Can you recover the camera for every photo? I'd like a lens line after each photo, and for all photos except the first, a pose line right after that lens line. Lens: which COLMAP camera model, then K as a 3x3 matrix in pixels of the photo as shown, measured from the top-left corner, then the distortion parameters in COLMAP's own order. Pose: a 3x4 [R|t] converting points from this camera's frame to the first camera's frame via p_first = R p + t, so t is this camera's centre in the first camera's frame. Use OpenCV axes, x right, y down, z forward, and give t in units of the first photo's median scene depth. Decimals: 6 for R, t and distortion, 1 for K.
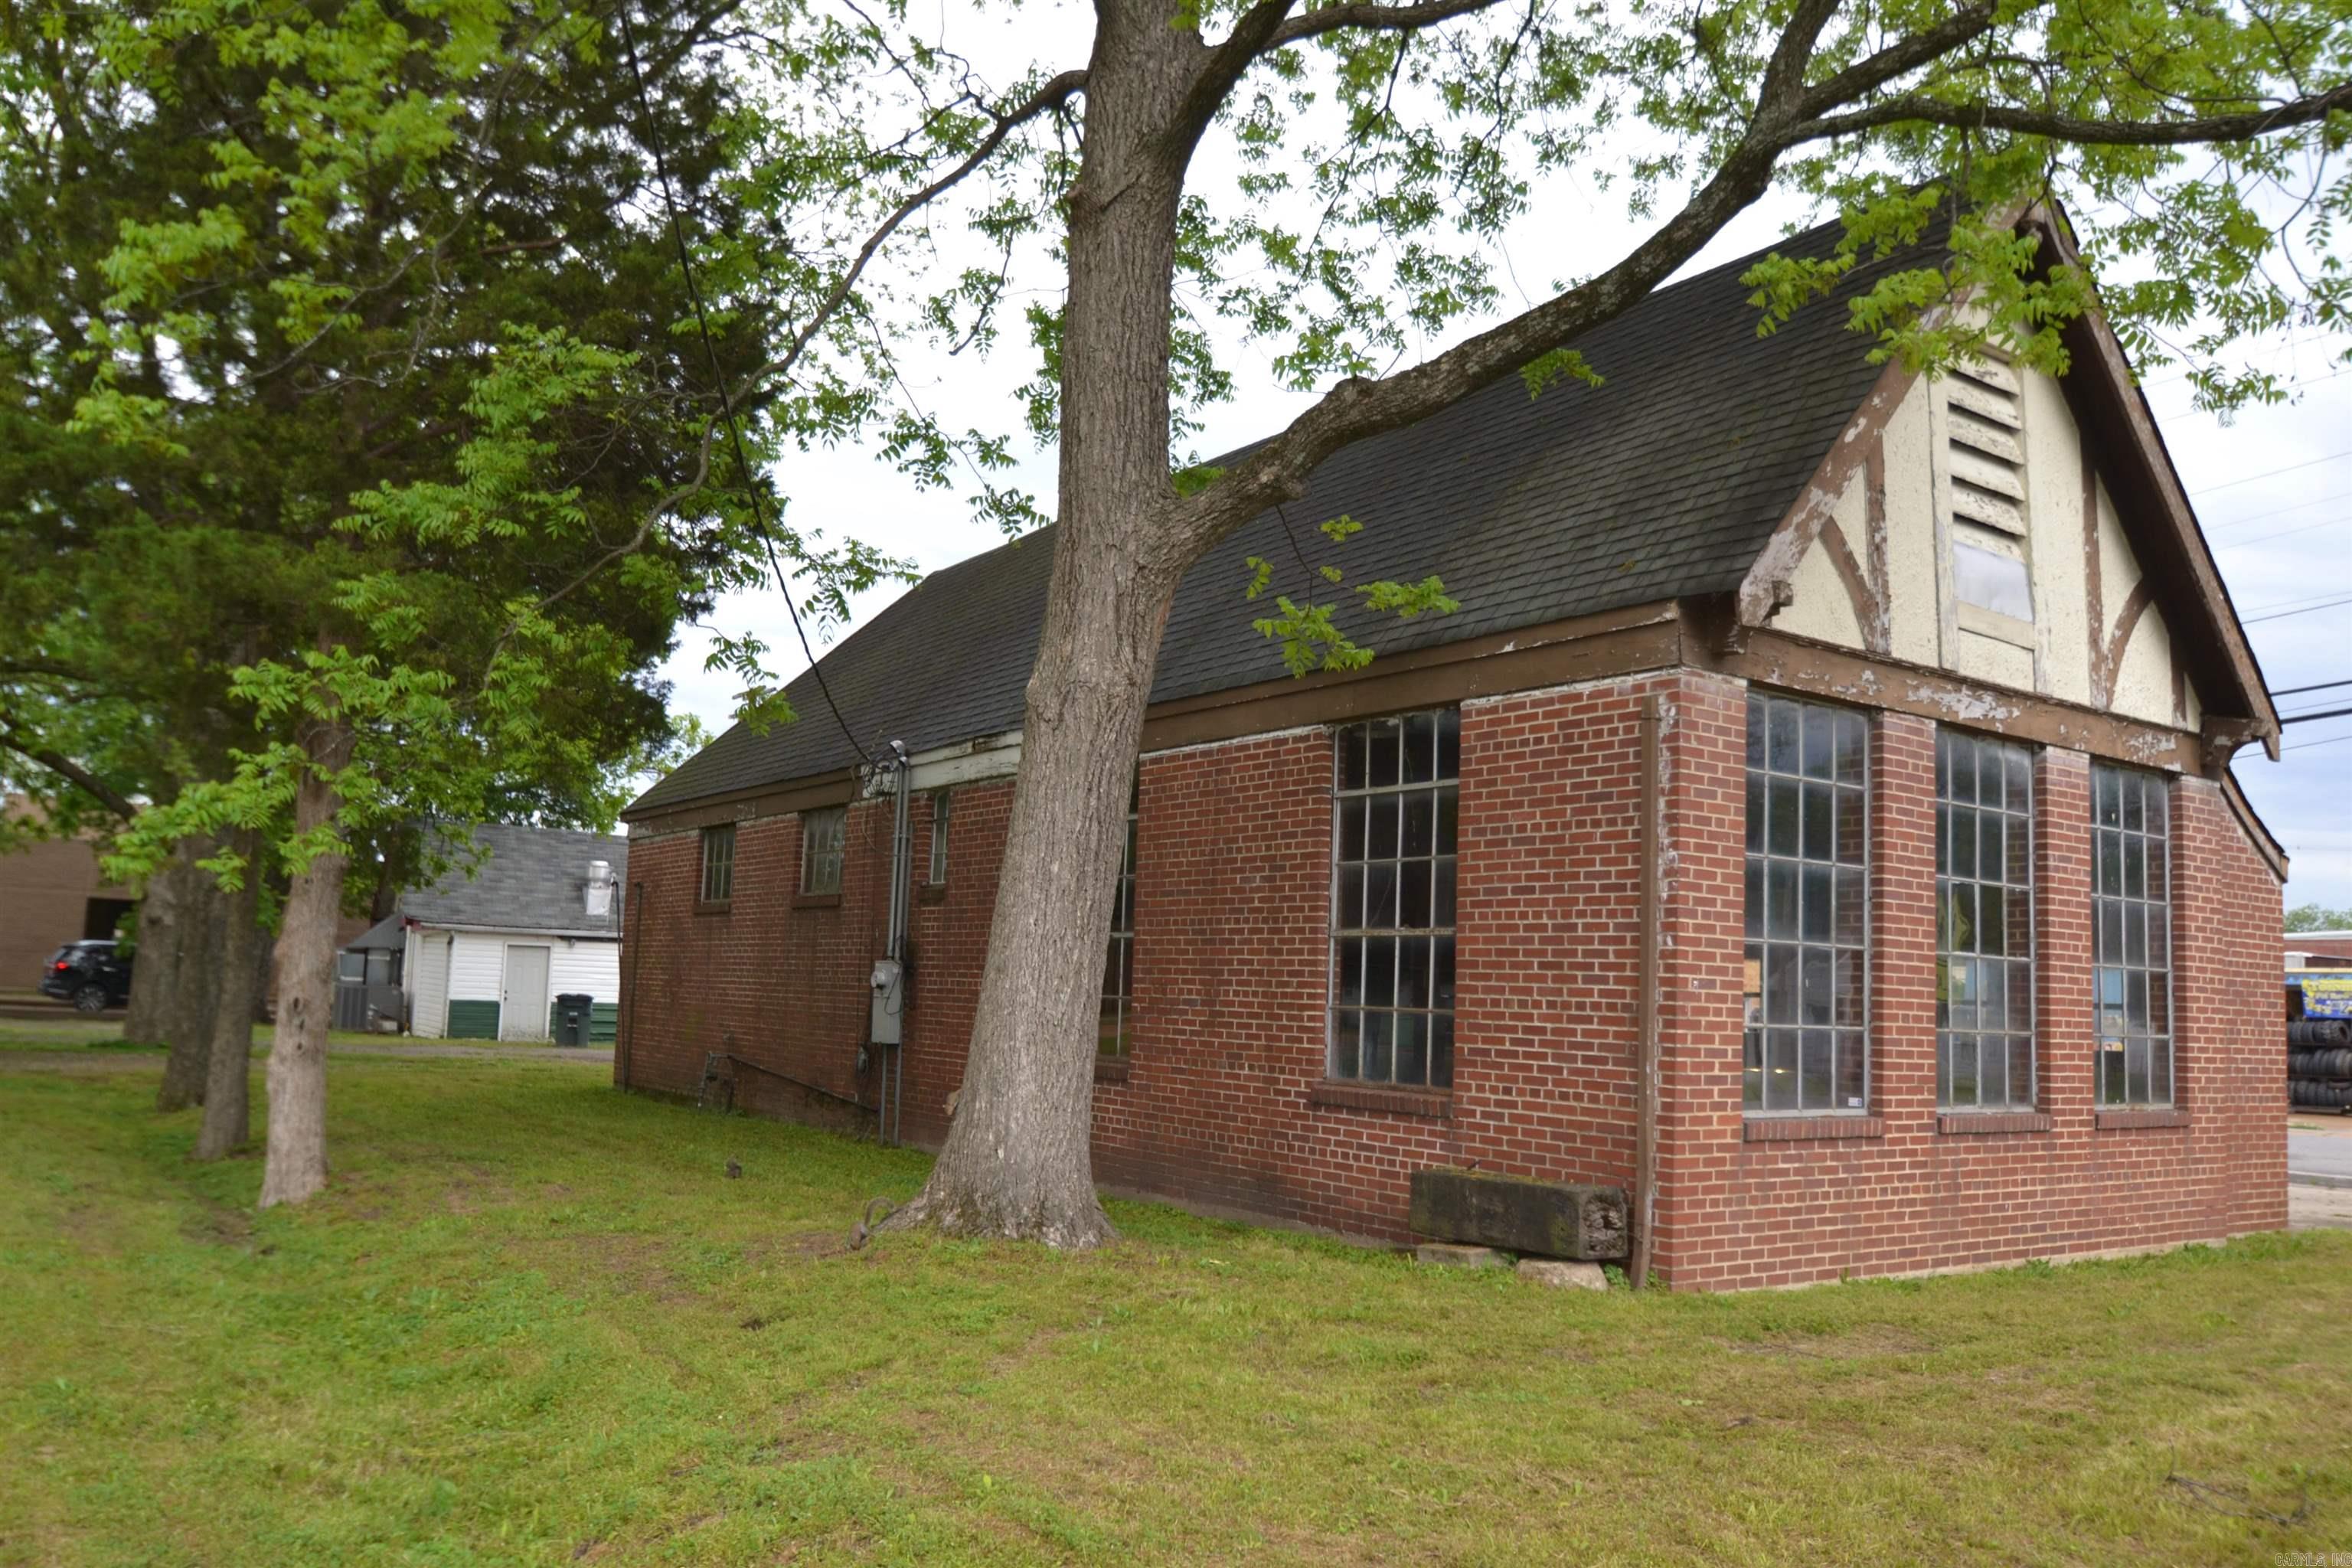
lens RADIAL K [[1751.2, 0, 1175.9], [0, 1751.2, 789.6], [0, 0, 1]] dist [-0.053935, 0.011644]
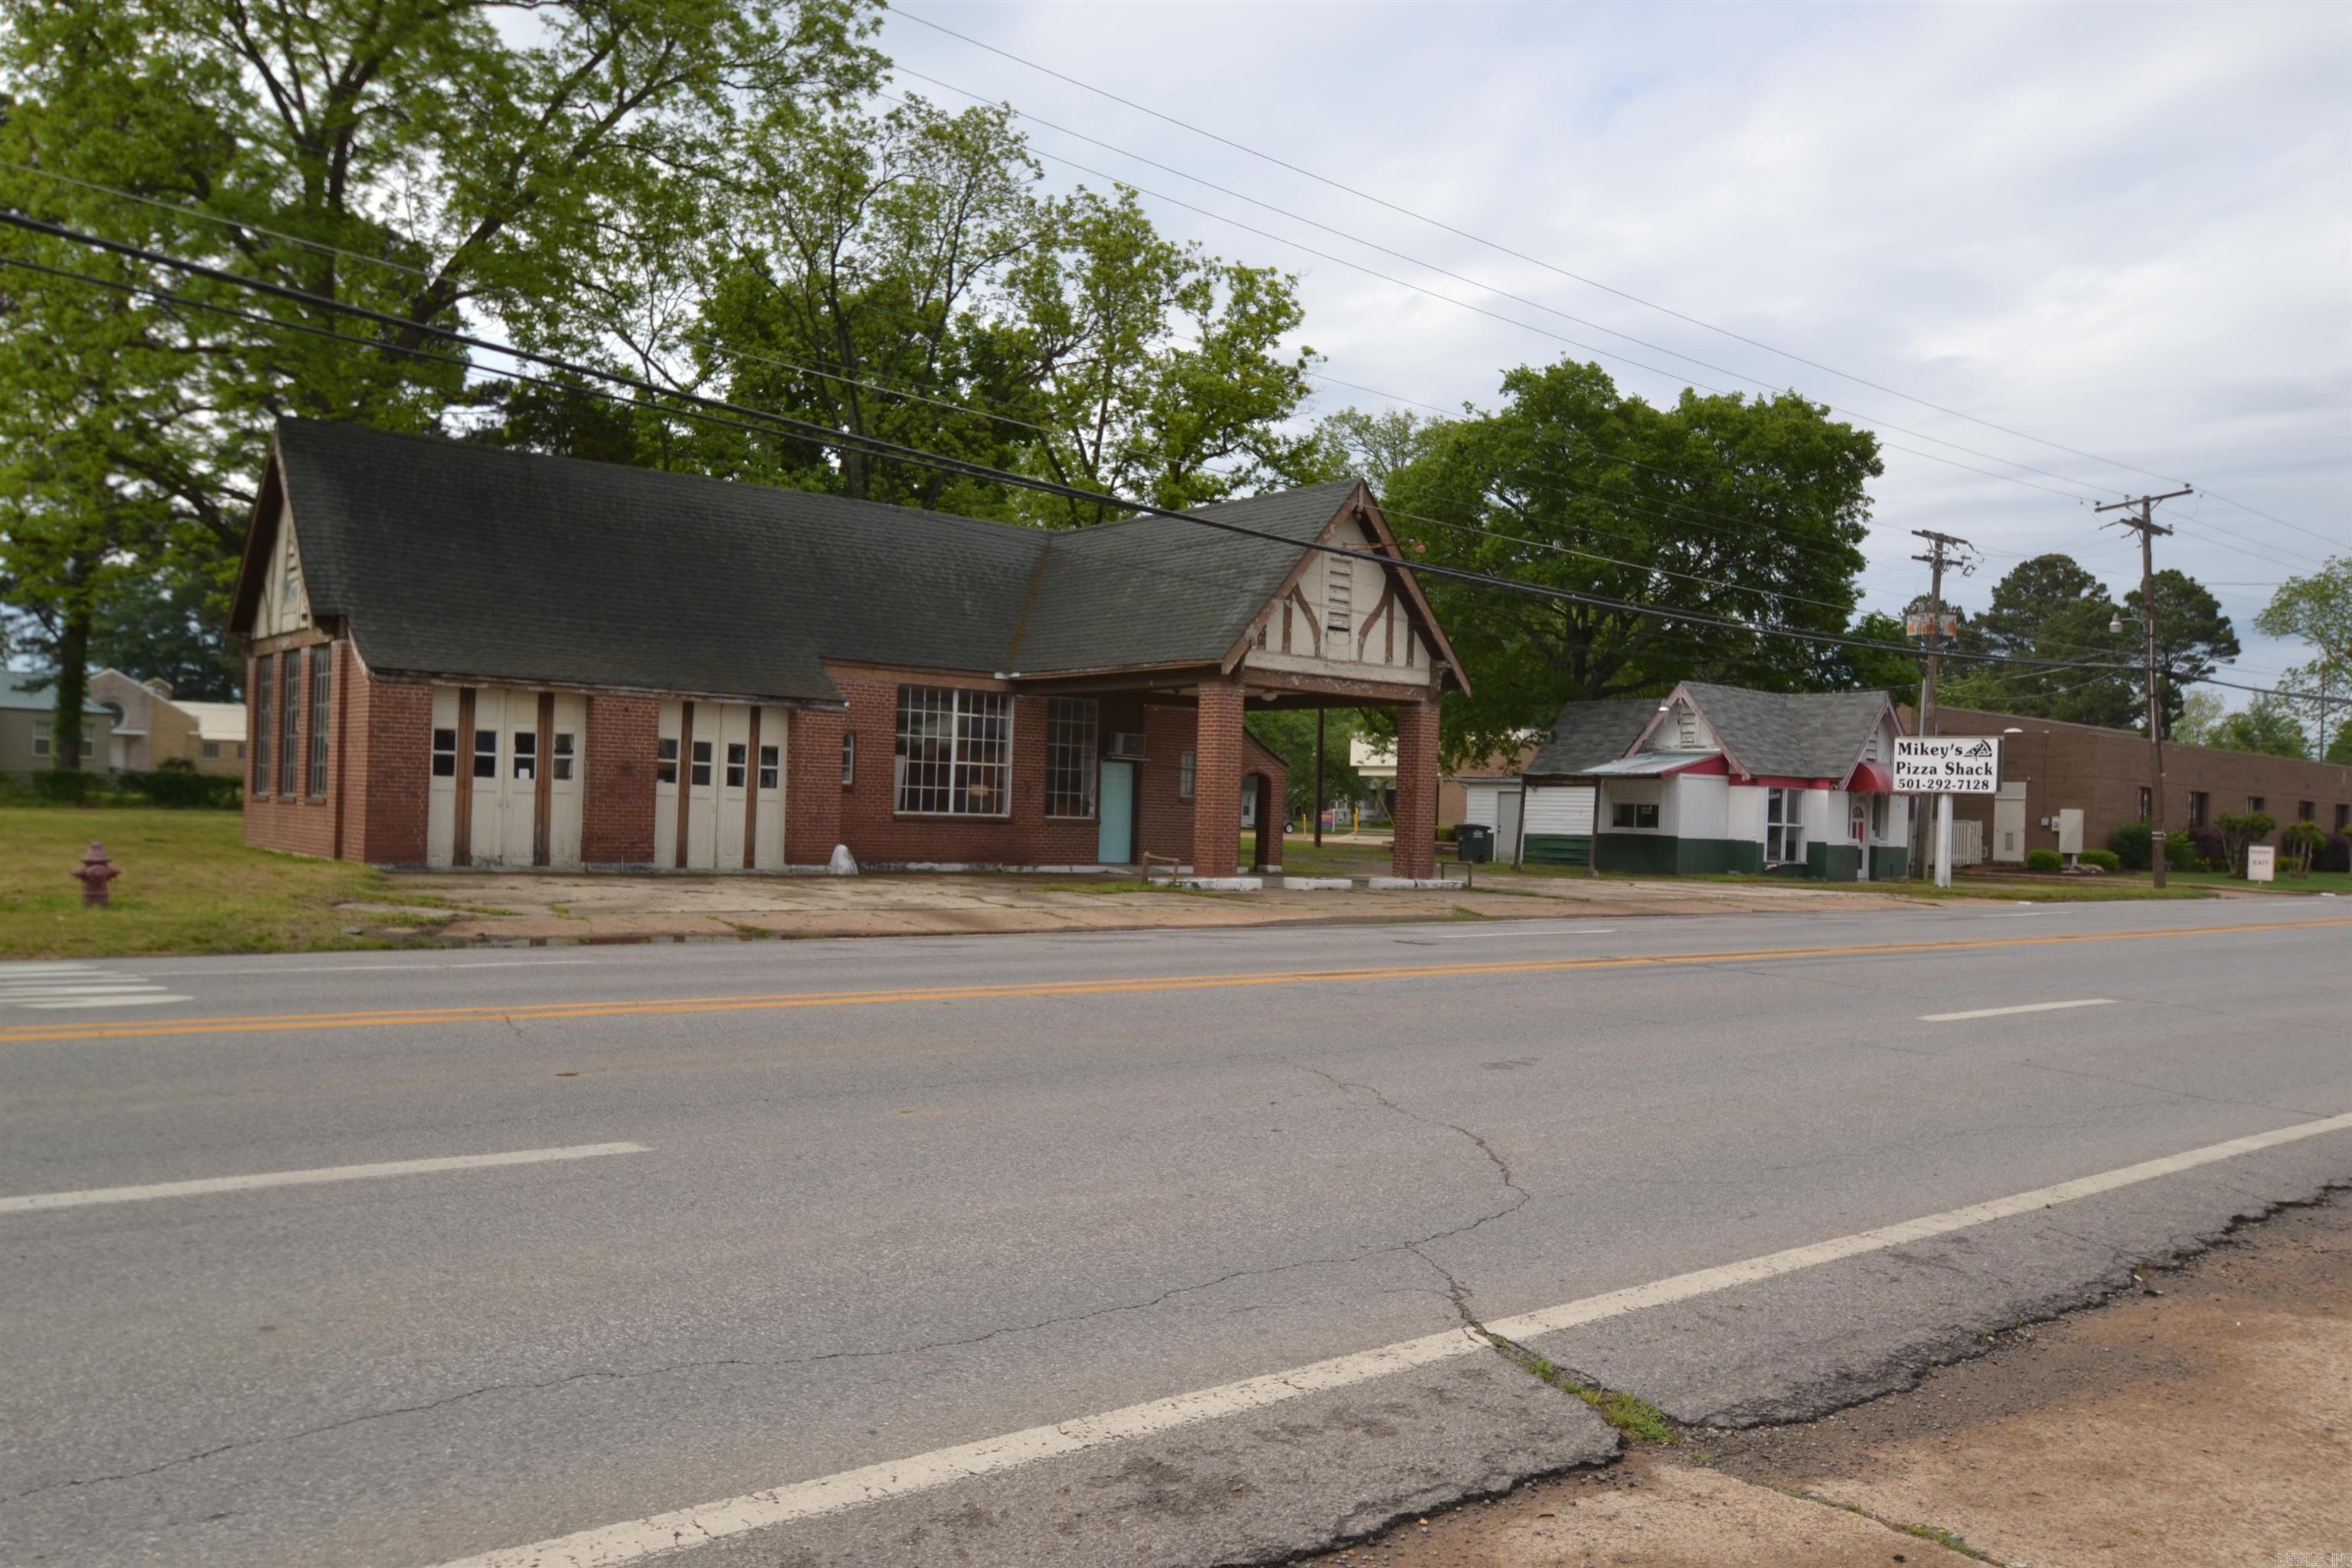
lens RADIAL K [[1751.2, 0, 1170.0], [0, 1751.2, 794.5], [0, 0, 1]] dist [-0.053935, 0.011644]
pose [[0.098007, -0.044606, -0.994186, 3.074216], [0.089623, 0.995331, -0.035823, 0.382459], [0.991142, -0.085591, 0.101547, 1.965421]]
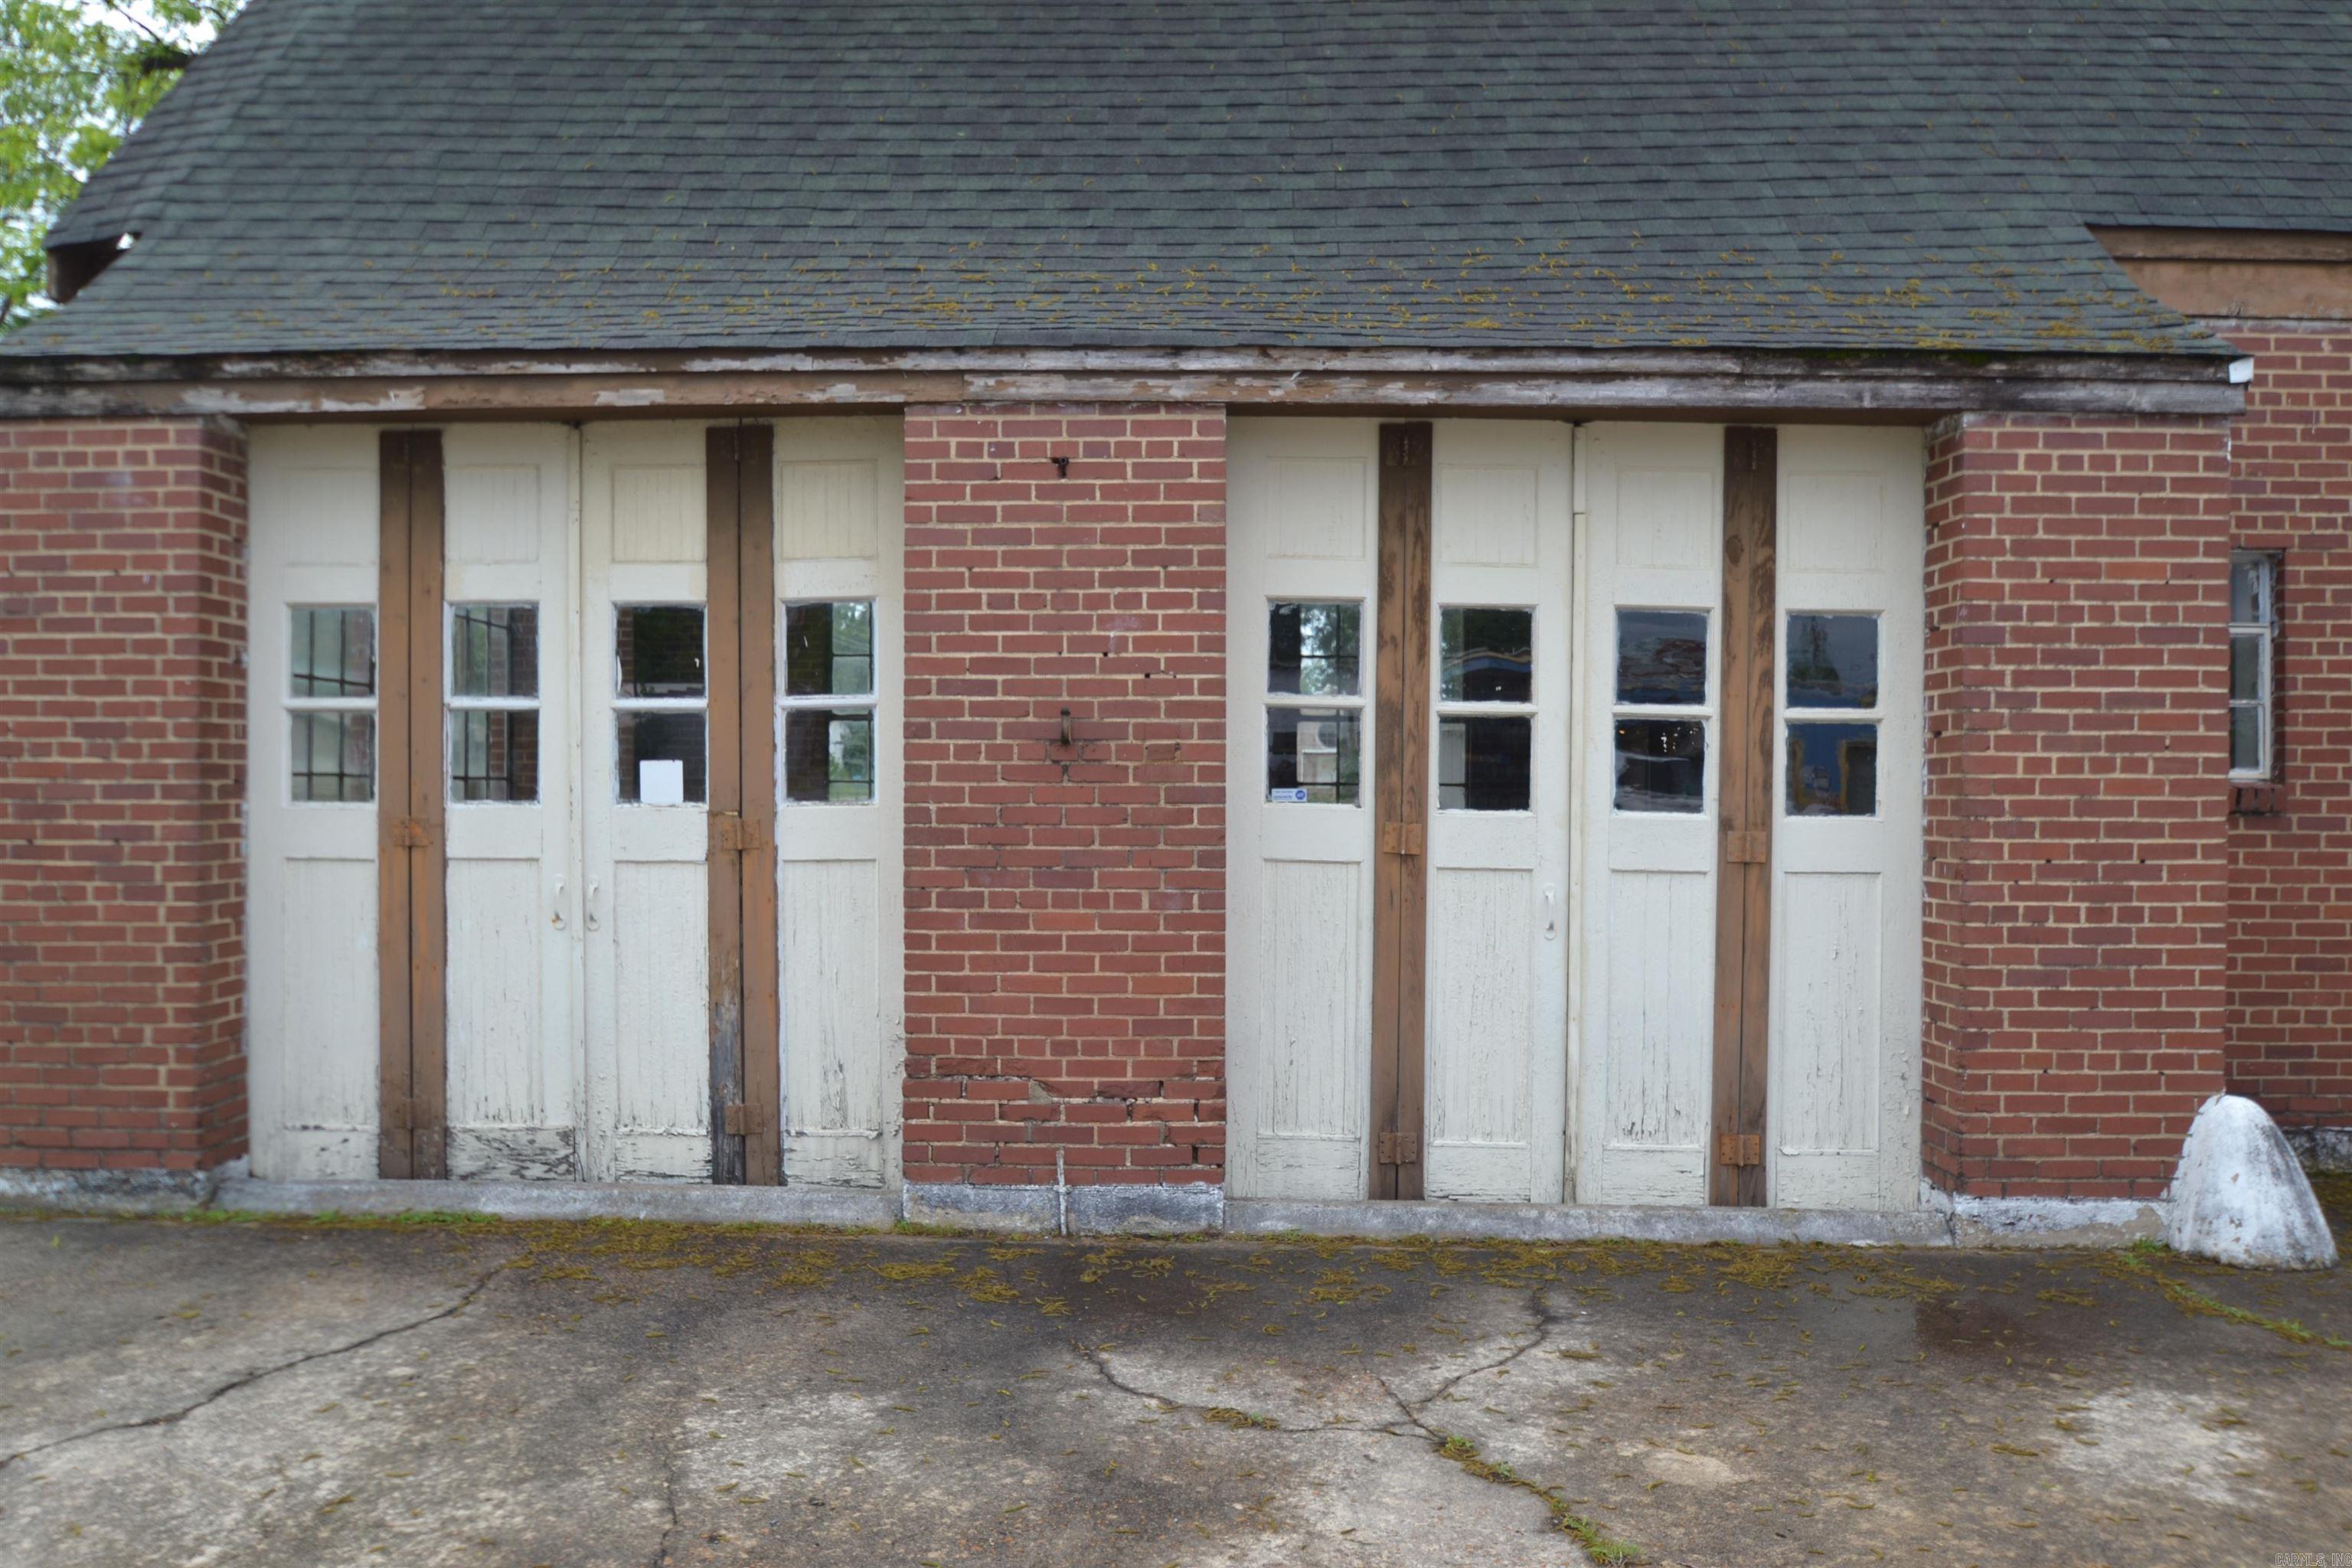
lens RADIAL K [[1751.2, 0, 1162.0], [0, 1751.2, 790.1], [0, 0, 1]] dist [-0.053935, 0.011644]
pose [[-0.589039, -0.041020, -0.807063, 0.962935], [0.065801, 0.992960, -0.098494, 0.256631], [0.805421, -0.111122, -0.582193, 1.782369]]
